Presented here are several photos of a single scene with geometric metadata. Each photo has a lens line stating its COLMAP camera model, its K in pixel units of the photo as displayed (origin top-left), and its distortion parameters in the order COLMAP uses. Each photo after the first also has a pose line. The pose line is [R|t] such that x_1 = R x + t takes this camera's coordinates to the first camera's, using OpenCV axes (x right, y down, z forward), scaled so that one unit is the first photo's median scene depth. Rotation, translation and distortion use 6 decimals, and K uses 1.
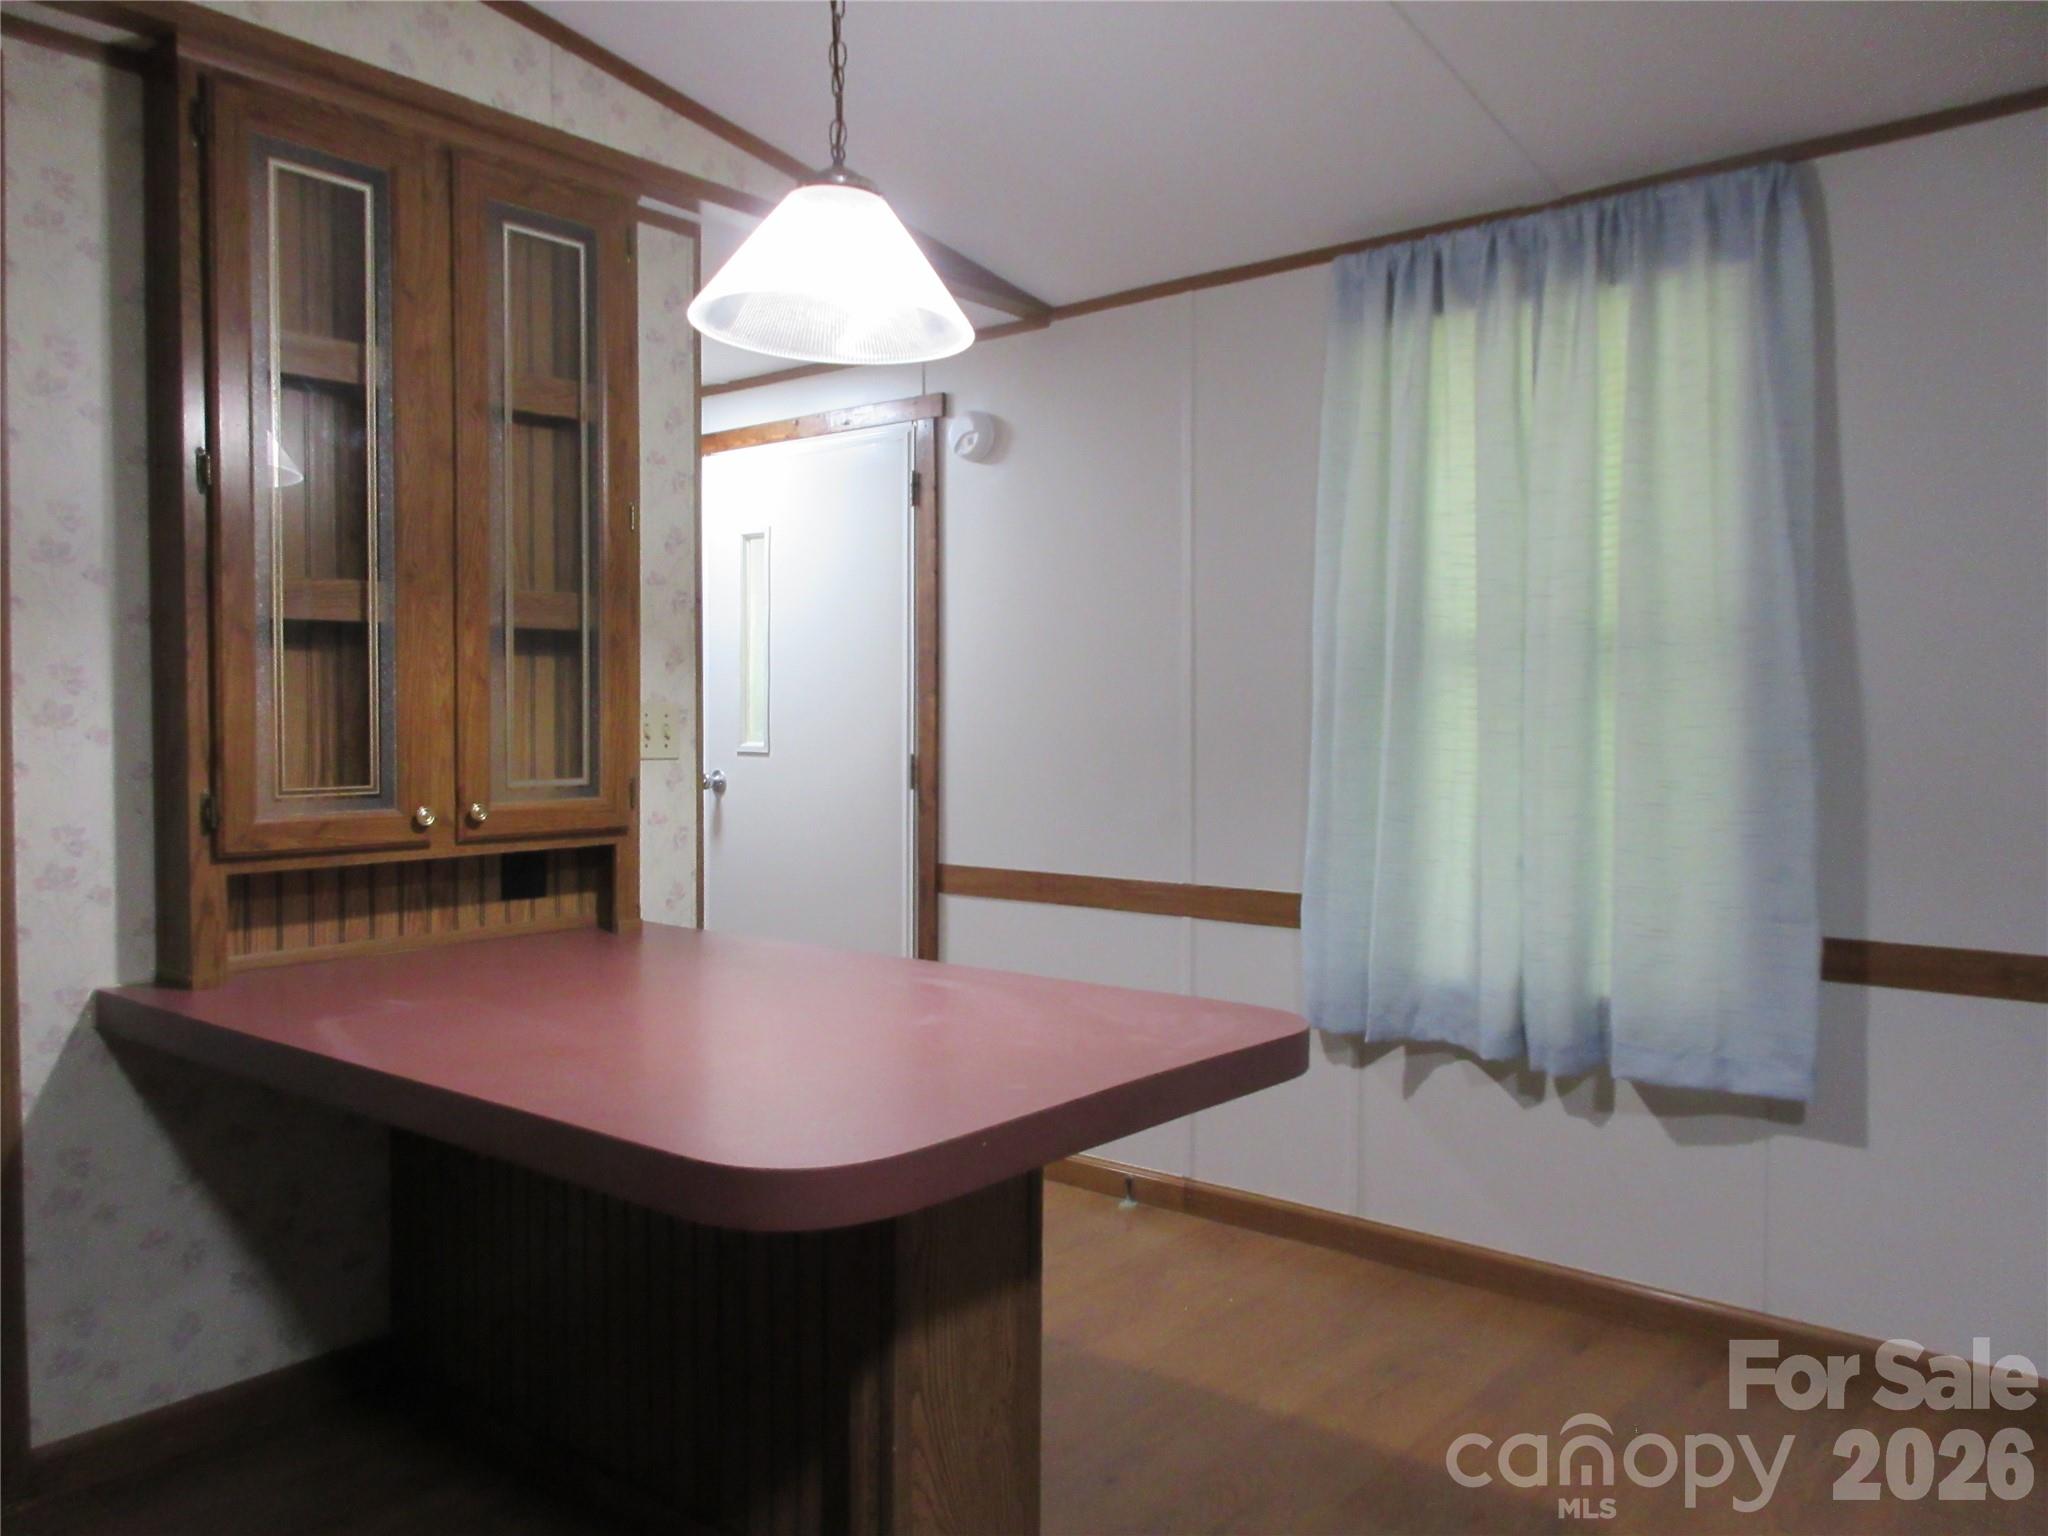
lens RADIAL K [[1540.7, 0, 1027.5], [0, 1540.7, 764.3], [0, 0, 1]] dist [0.003931, 0.011694]
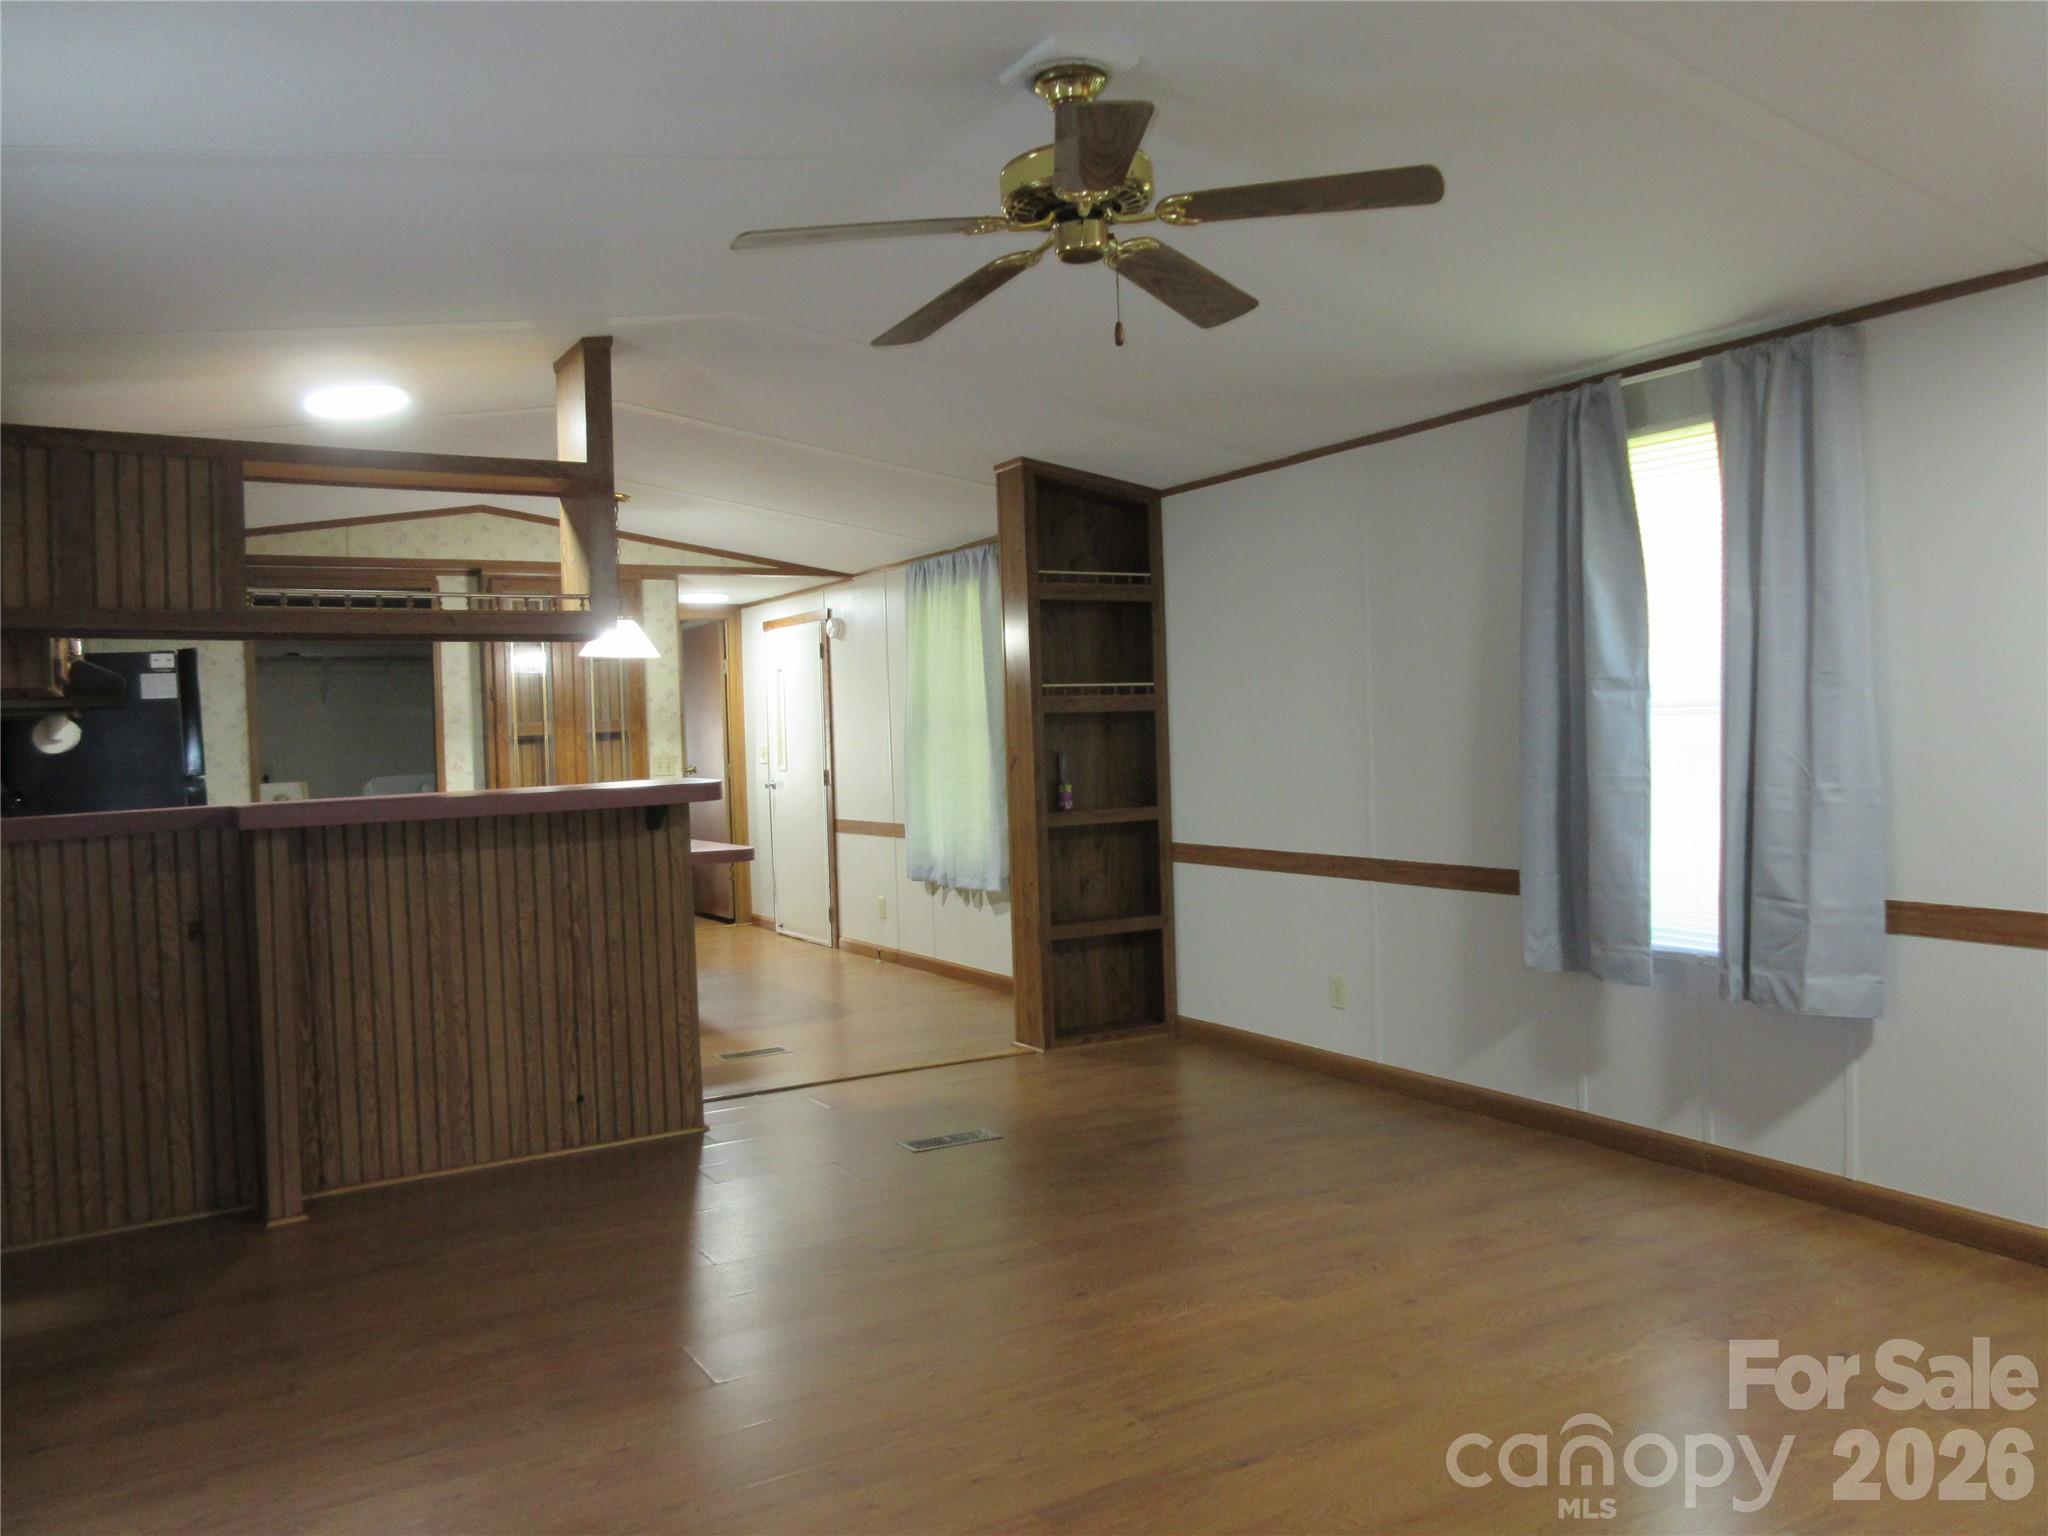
lens RADIAL K [[1540.7, 0, 1024.4], [0, 1540.7, 775.1], [0, 0, 1]] dist [0.003931, 0.011694]
pose [[0.936559, -0.025667, -0.349570, 1.352285], [0.025796, 0.999658, -0.004286, 0.024417], [0.349561, -0.005003, 0.936900, -1.371155]]
